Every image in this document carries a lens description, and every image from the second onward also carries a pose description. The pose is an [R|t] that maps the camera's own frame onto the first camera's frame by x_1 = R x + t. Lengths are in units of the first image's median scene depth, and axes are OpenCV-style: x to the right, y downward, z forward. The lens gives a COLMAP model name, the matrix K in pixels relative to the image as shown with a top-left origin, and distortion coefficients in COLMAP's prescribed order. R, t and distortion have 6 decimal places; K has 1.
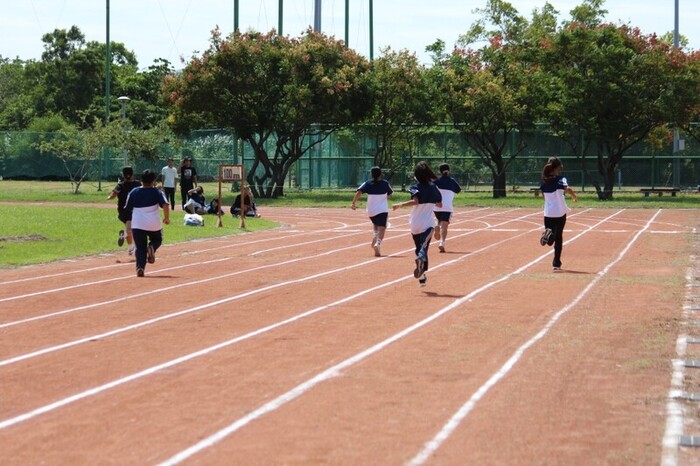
lens RADIAL K [[1808.3, 0, 350.3], [0, 1808.3, 232.9], [0, 0, 1]] dist [0.075962, -0.052687]
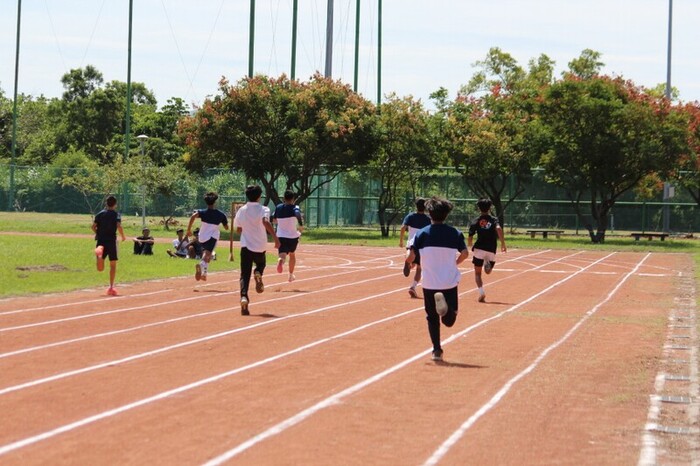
lens RADIAL K [[2714.3, 0, 349.9], [0, 2714.3, 233.0], [0, 0, 1]] dist [-0.015297, 0.509339]
pose [[0.999227, 0.019889, -0.033920, 0.050759], [-0.019888, 0.999802, 0.000376, -0.021855], [0.033921, 0.000298, 0.999424, -0.582787]]
